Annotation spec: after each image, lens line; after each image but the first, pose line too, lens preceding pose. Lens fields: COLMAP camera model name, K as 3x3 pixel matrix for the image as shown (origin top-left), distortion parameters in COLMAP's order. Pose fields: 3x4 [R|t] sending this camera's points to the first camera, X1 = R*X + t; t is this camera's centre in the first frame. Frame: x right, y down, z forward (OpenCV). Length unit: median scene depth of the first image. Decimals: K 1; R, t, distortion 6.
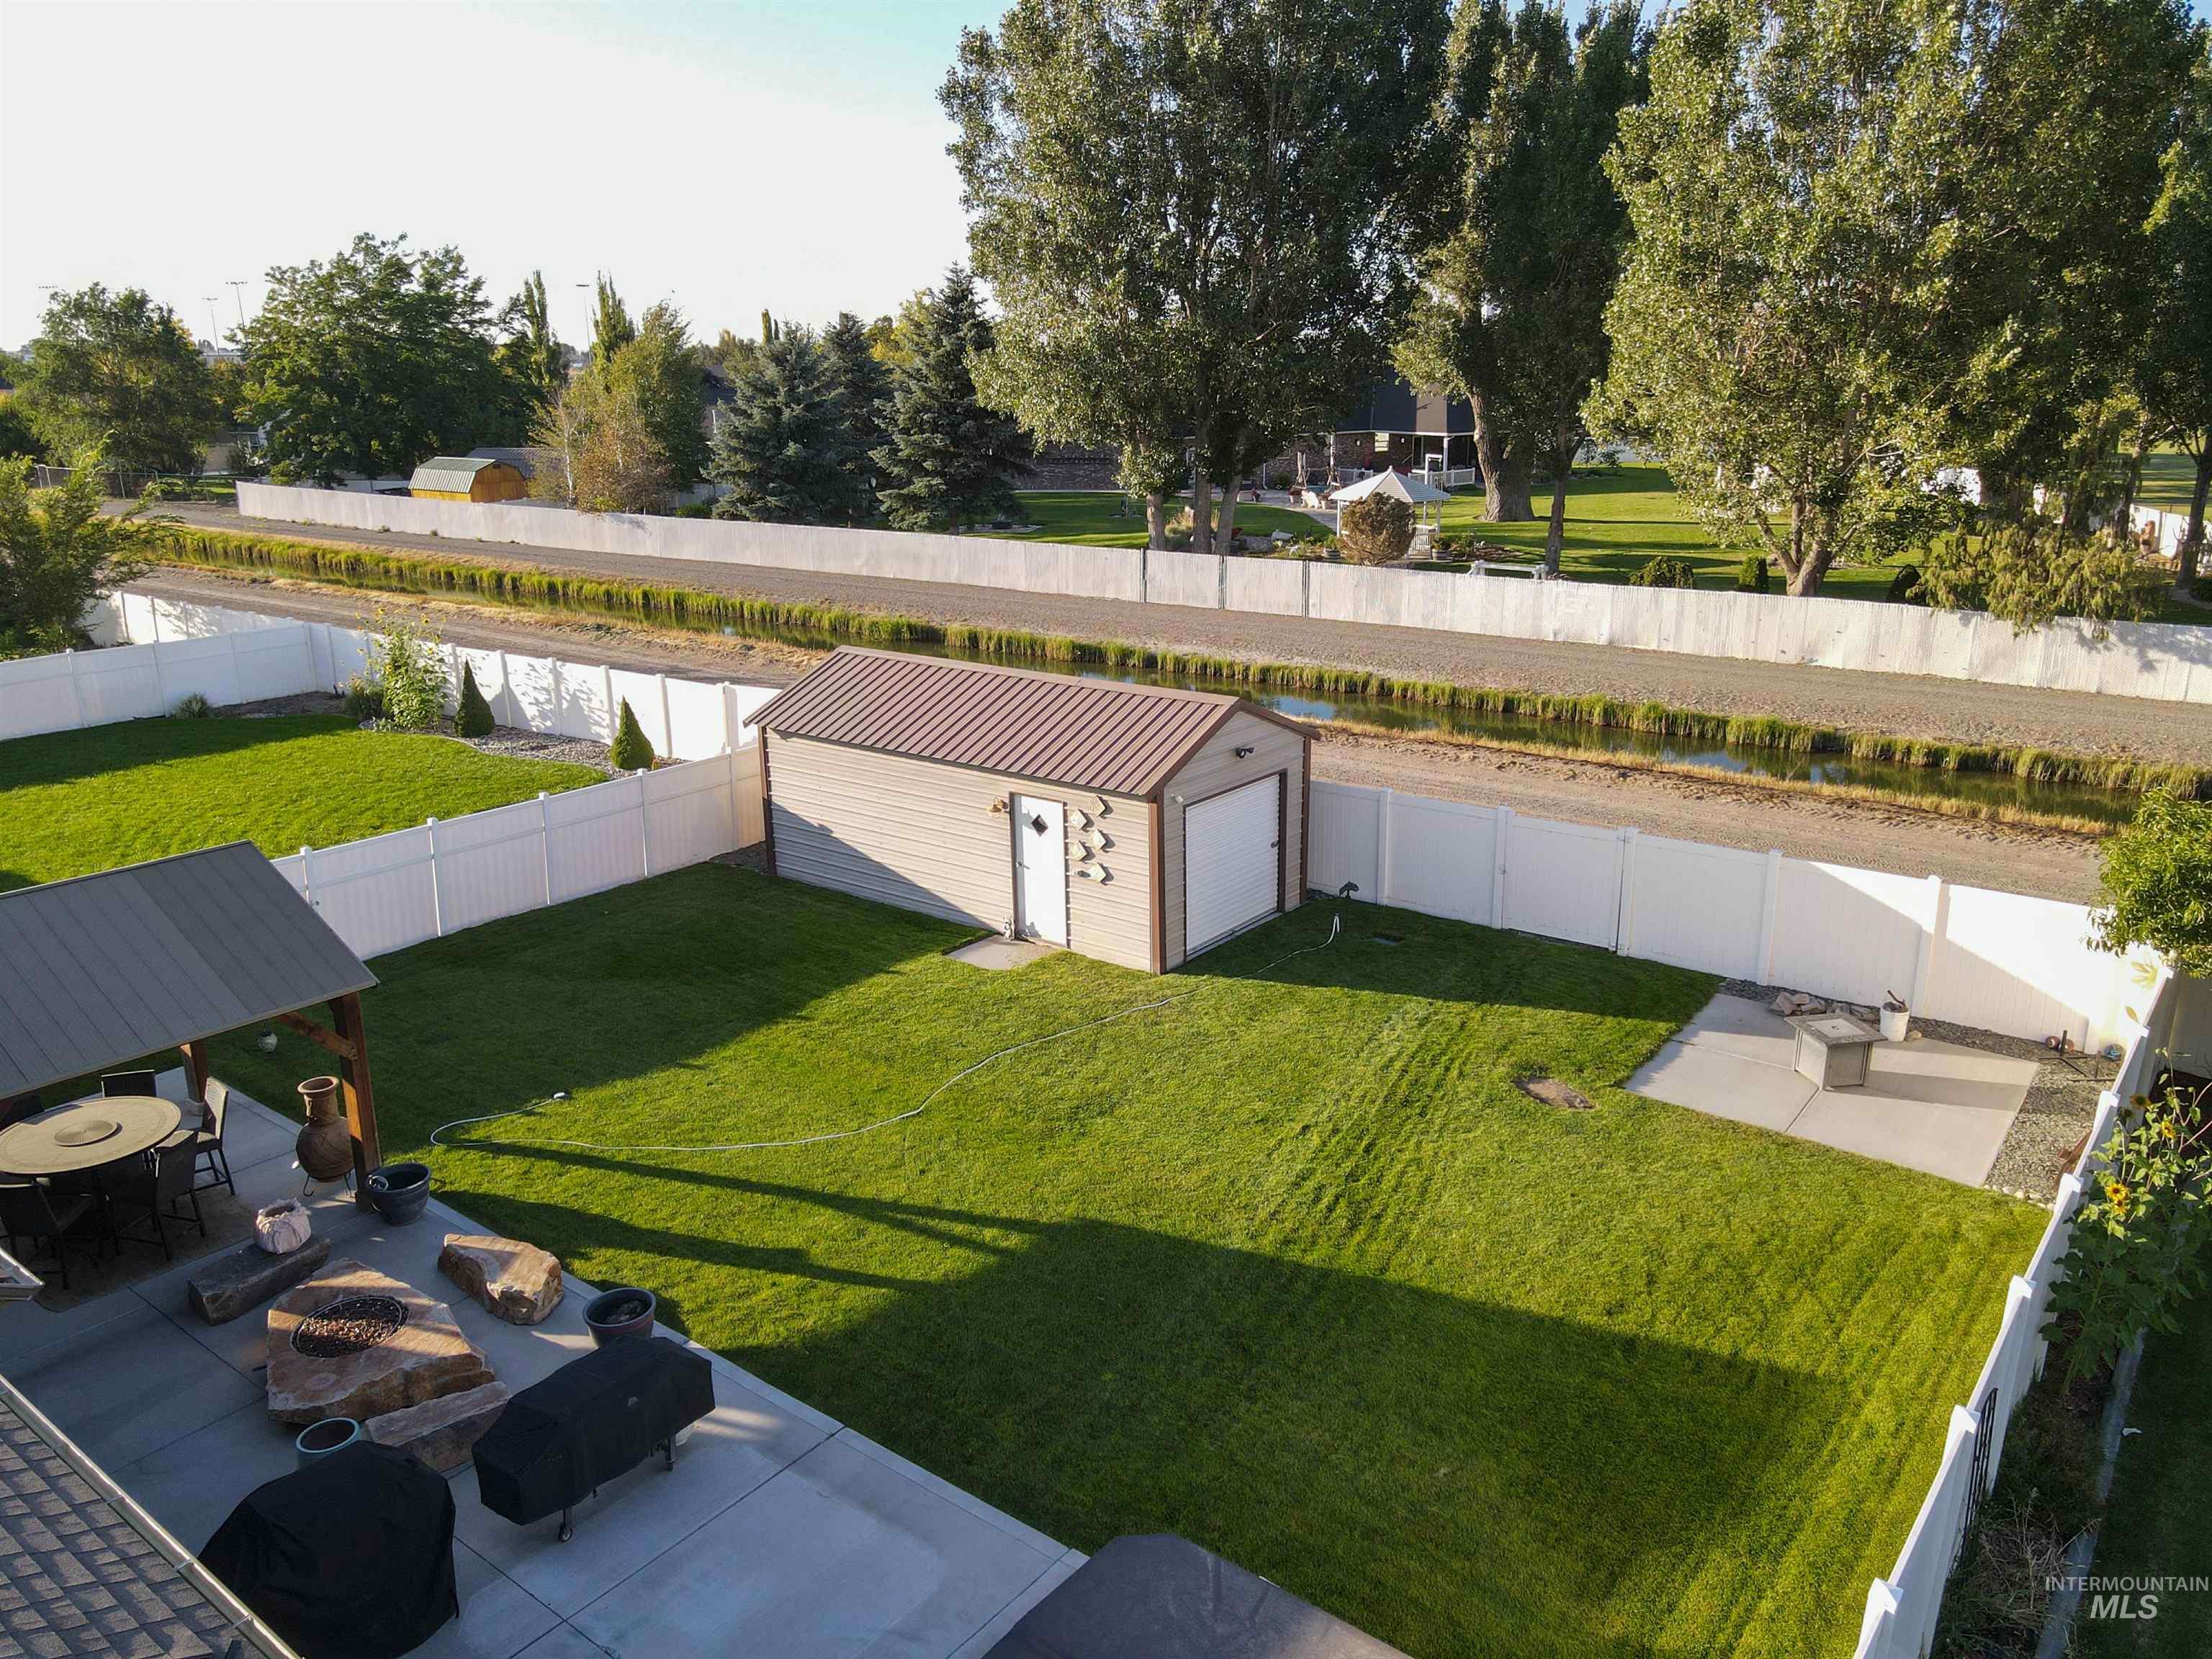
lens RADIAL K [[1618.7, 0, 1041.4], [0, 1618.7, 825.2], [0, 0, 1]] dist [0.019045, -0.004262]
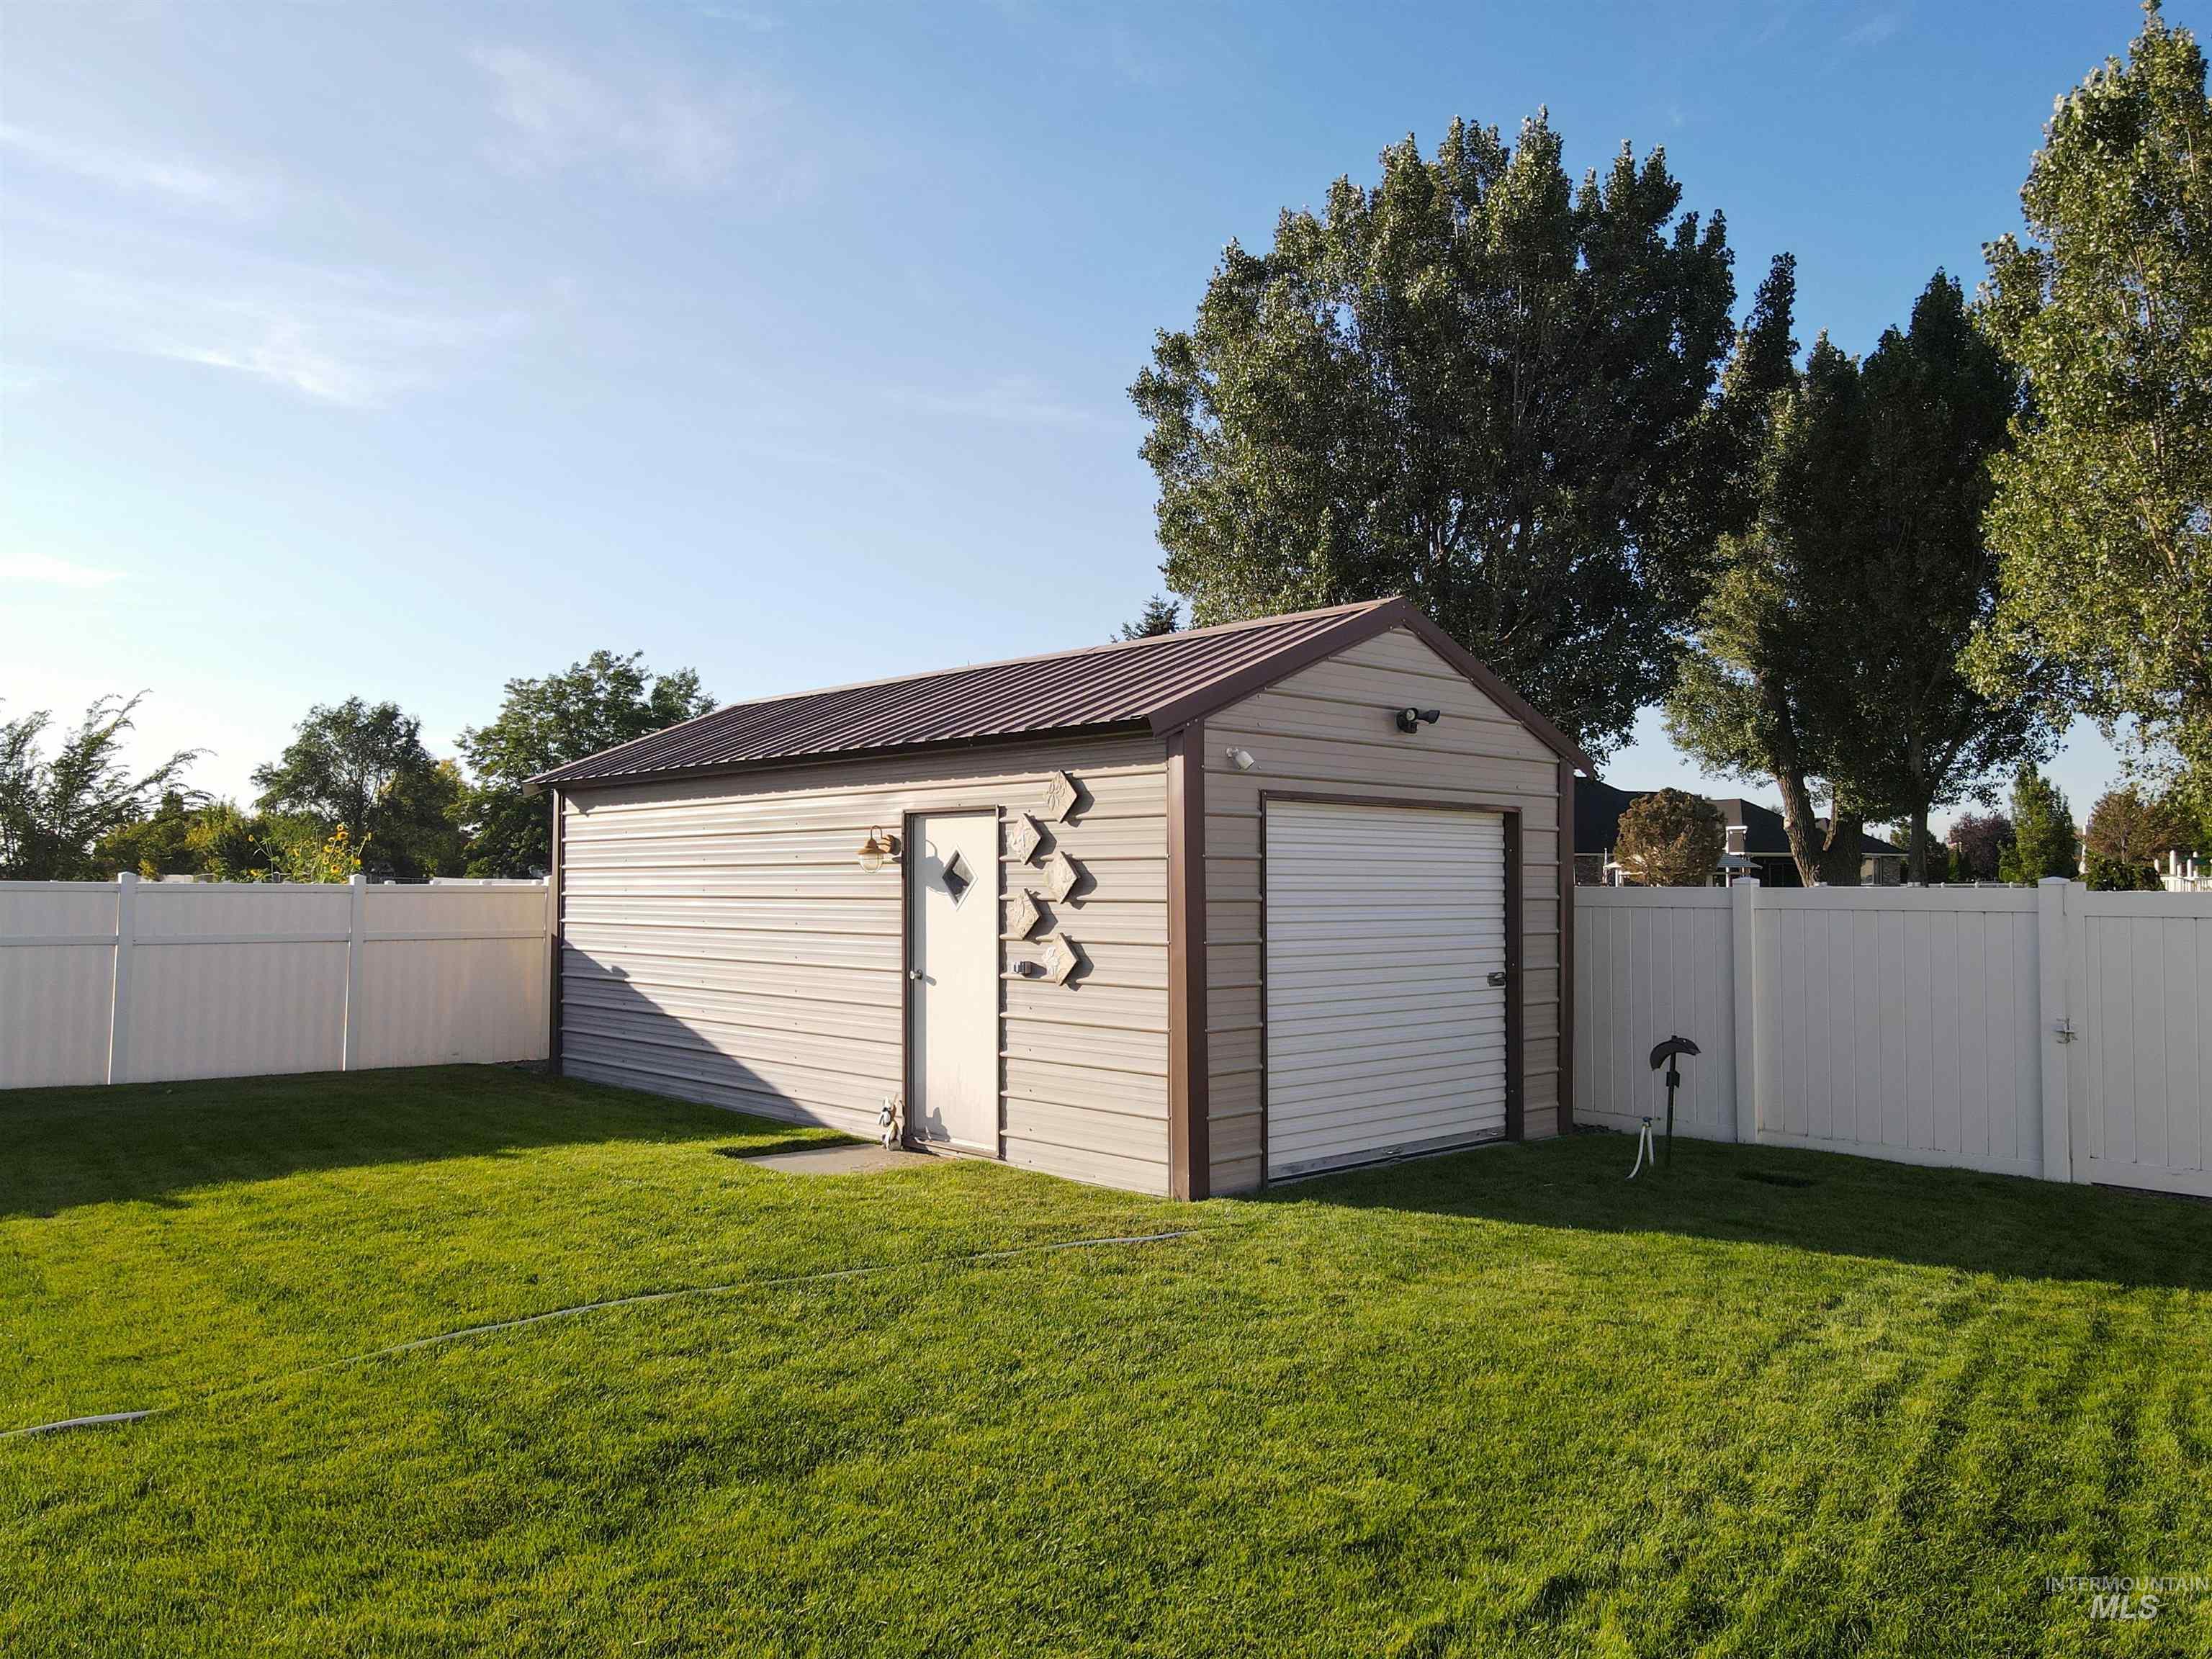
lens RADIAL K [[1634.6, 0, 1057.6], [0, 1634.6, 831.2], [0, 0, 1]] dist [0.000635, 0.008359]
pose [[0.988278, 0.021924, -0.151080, 0.094882], [-0.066105, 0.953501, -0.294051, 0.119309], [0.137608, 0.300591, 0.943774, 0.562747]]
